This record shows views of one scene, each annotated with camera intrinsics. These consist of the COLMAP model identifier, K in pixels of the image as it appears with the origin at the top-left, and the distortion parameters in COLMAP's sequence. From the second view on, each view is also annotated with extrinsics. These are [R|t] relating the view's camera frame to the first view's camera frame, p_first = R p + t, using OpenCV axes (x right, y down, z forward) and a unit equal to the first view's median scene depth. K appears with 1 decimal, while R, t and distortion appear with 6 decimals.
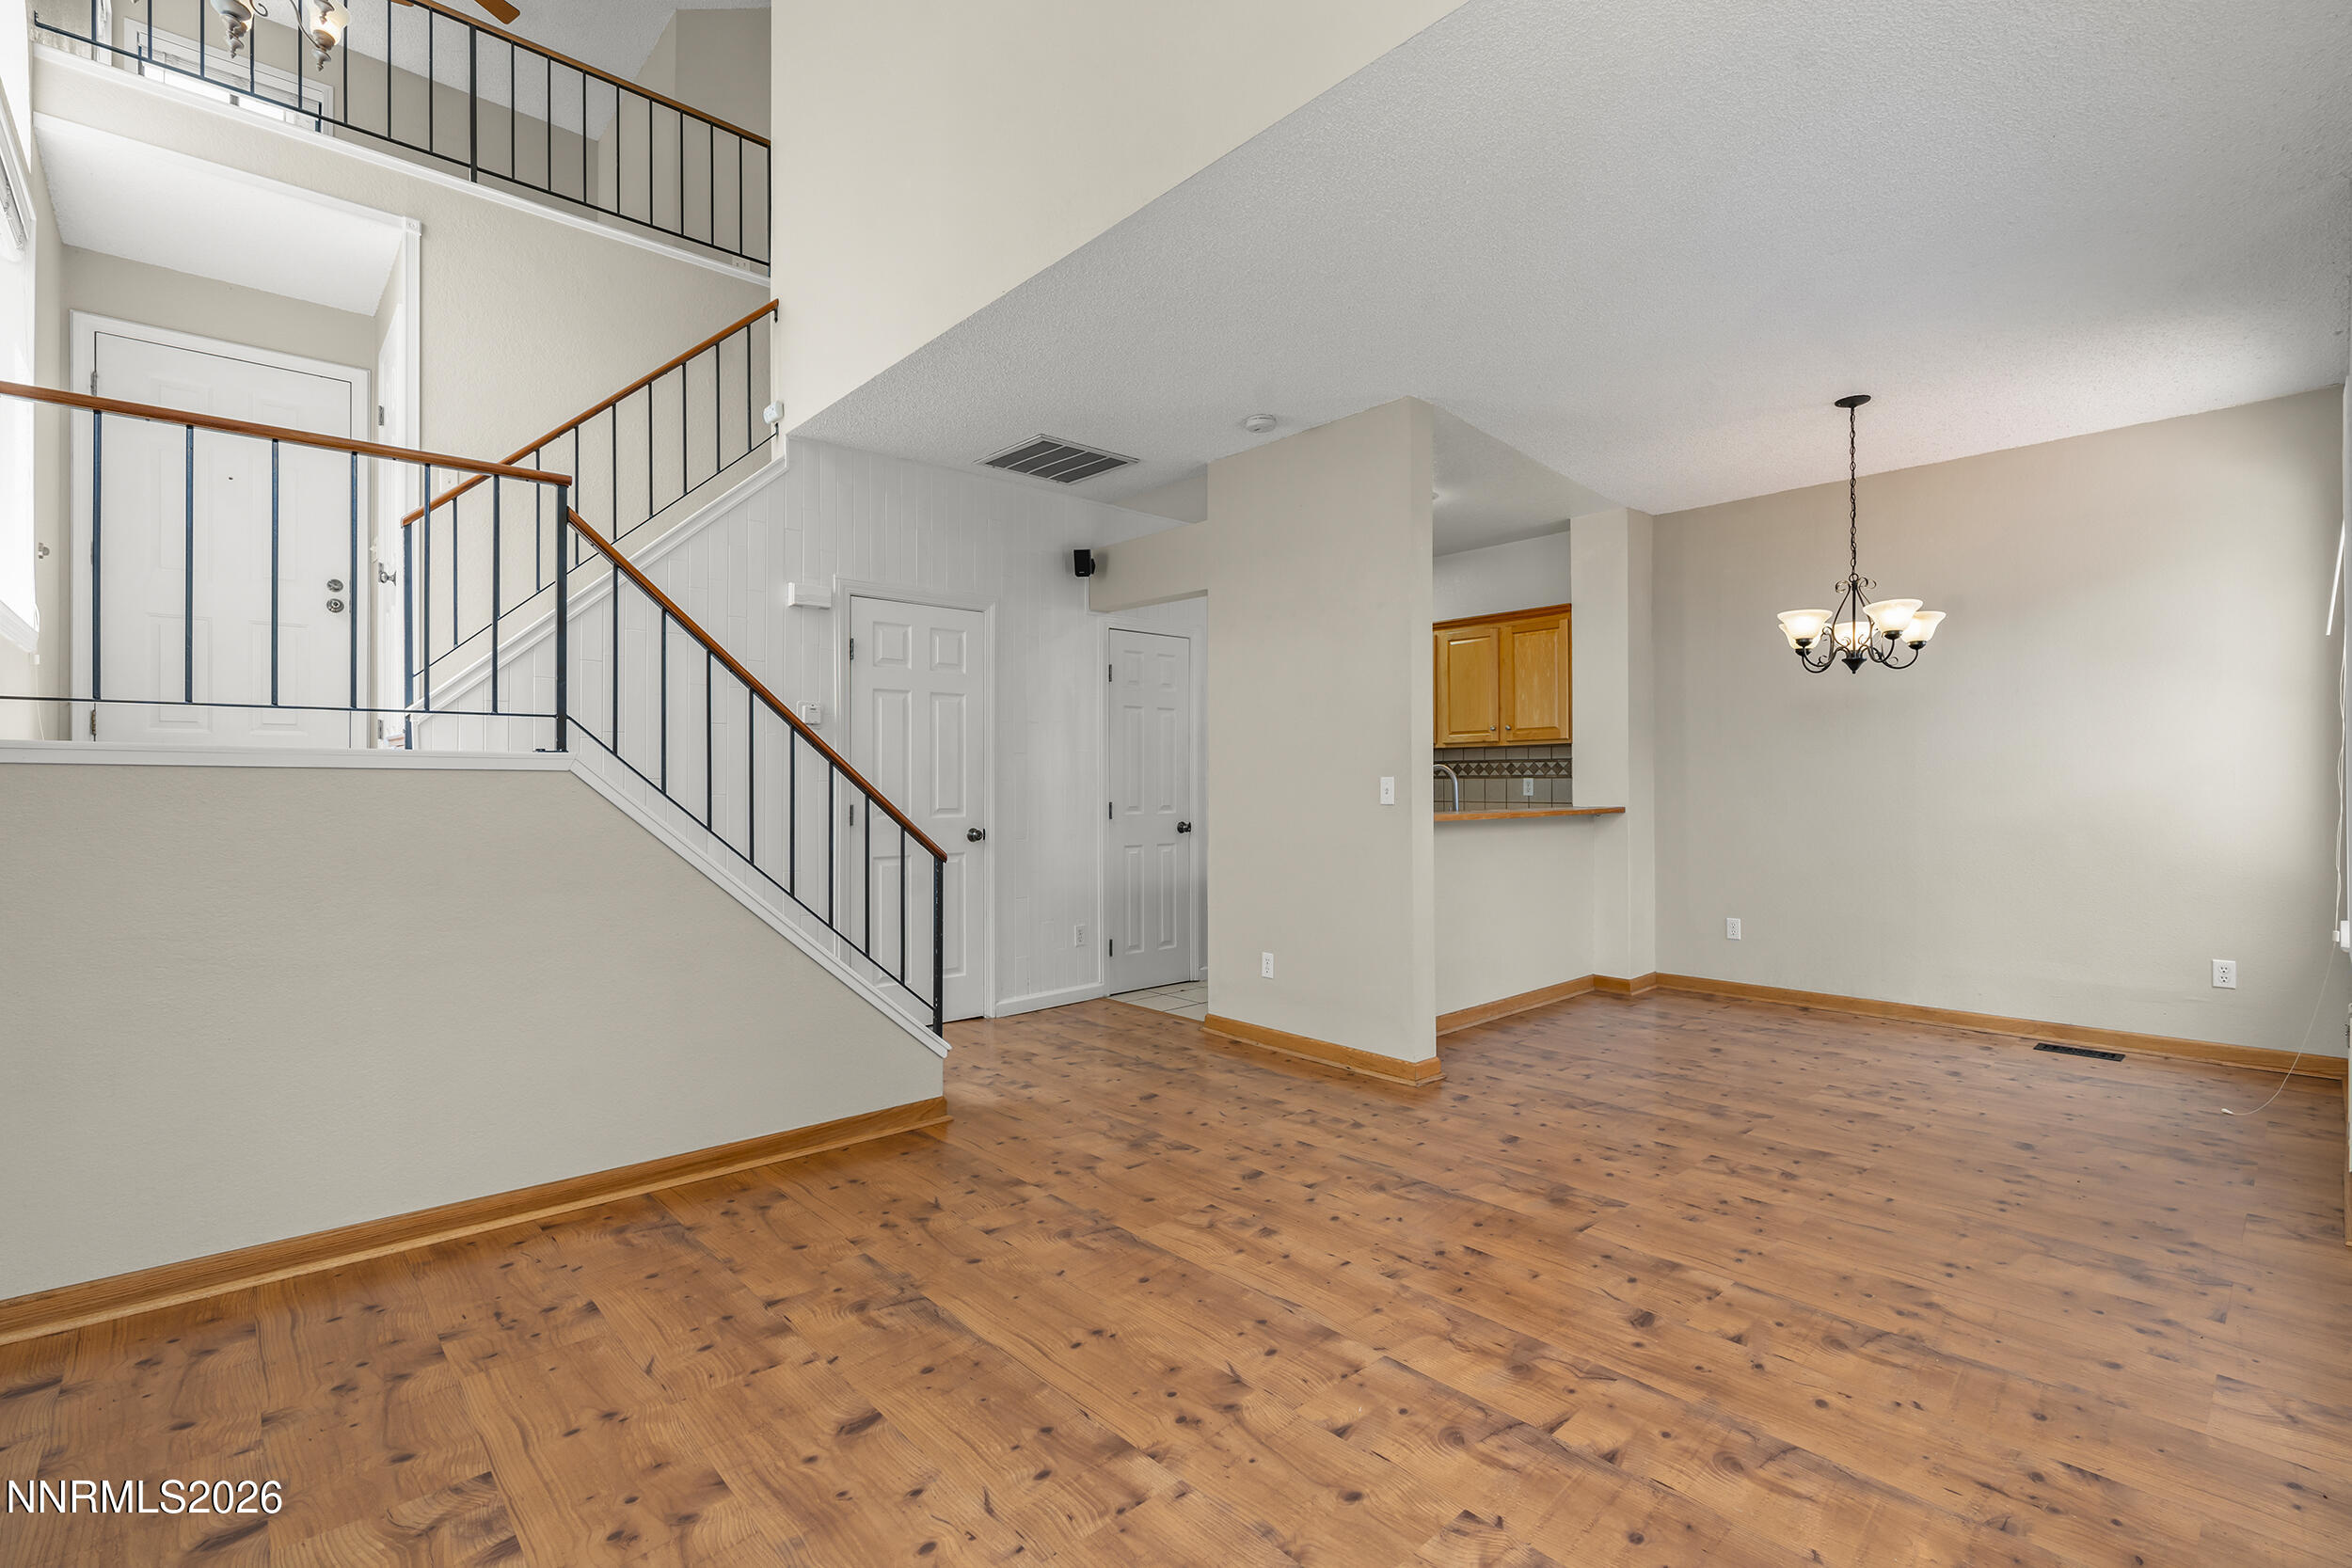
lens RADIAL K [[1054.8, 0, 1168.5], [0, 1054.8, 780.3], [0, 0, 1]] dist [-0.009567, 0.001486]
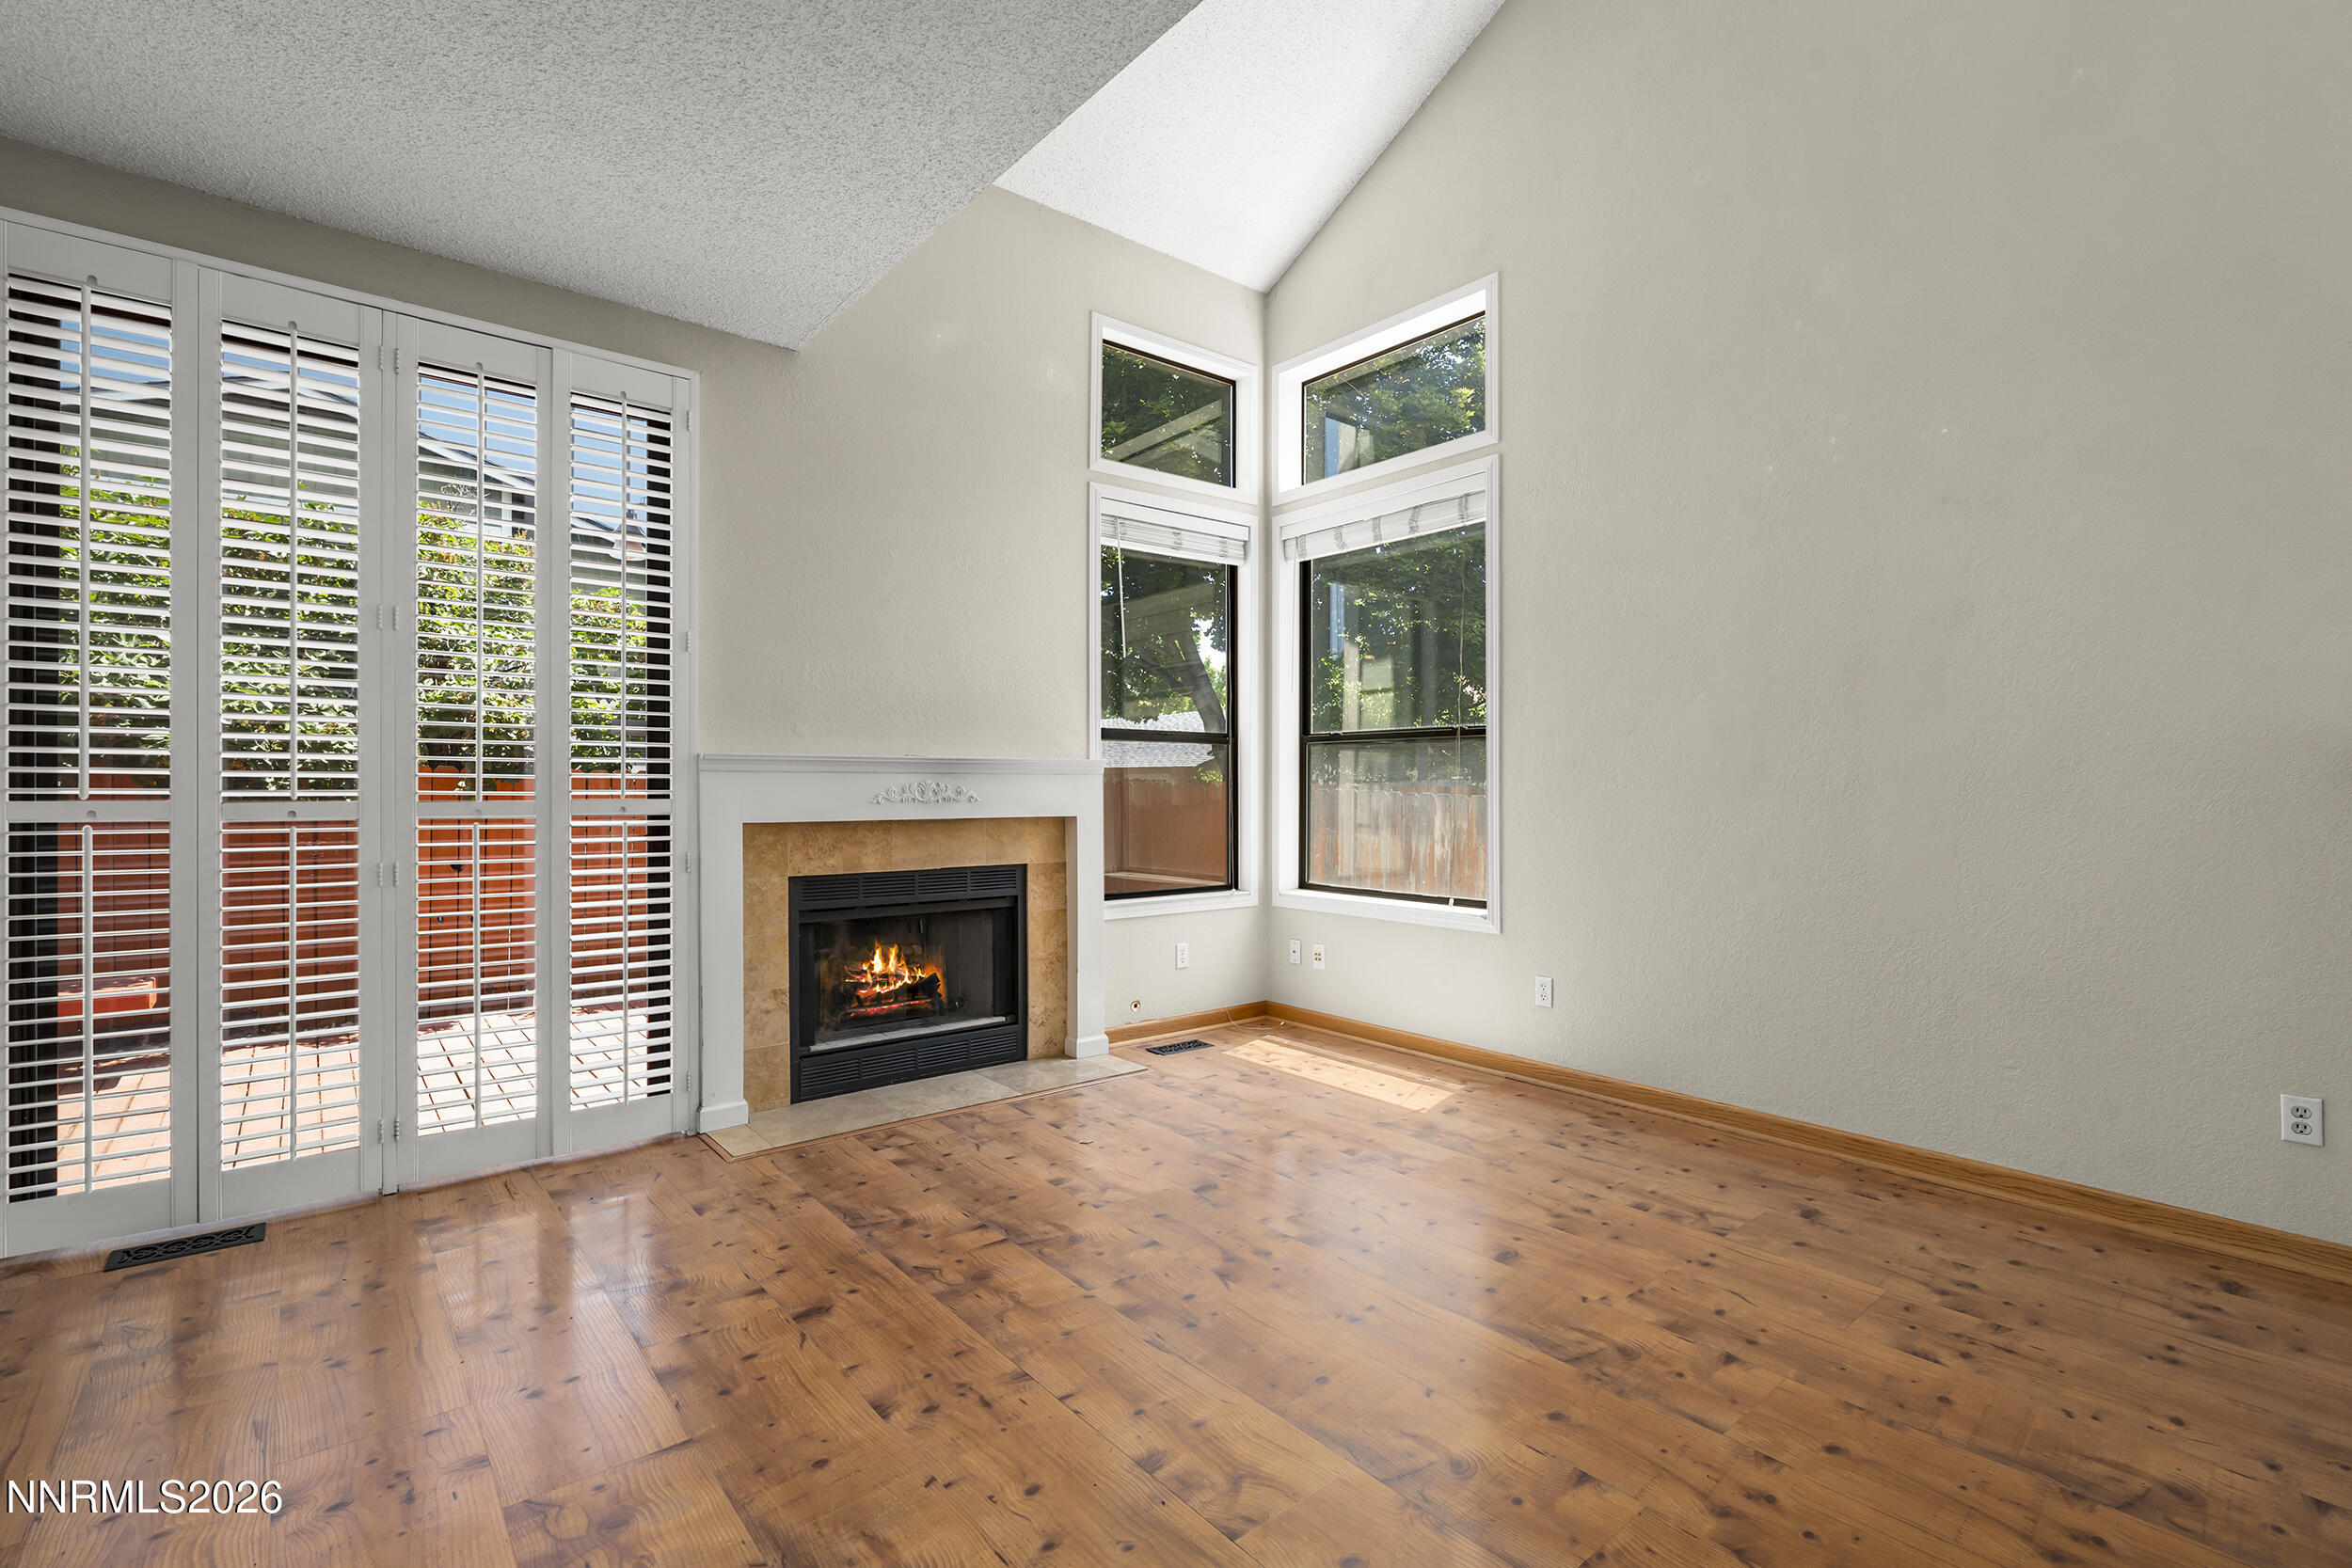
lens RADIAL K [[1054.8, 0, 1184.8], [0, 1054.8, 797.9], [0, 0, 1]] dist [-0.009567, 0.001486]
pose [[-0.999448, -0.001429, 0.033193, 0.051868], [-0.001236, 0.999982, 0.005840, 0.011978], [-0.033200, 0.005795, -0.999432, 1.651437]]
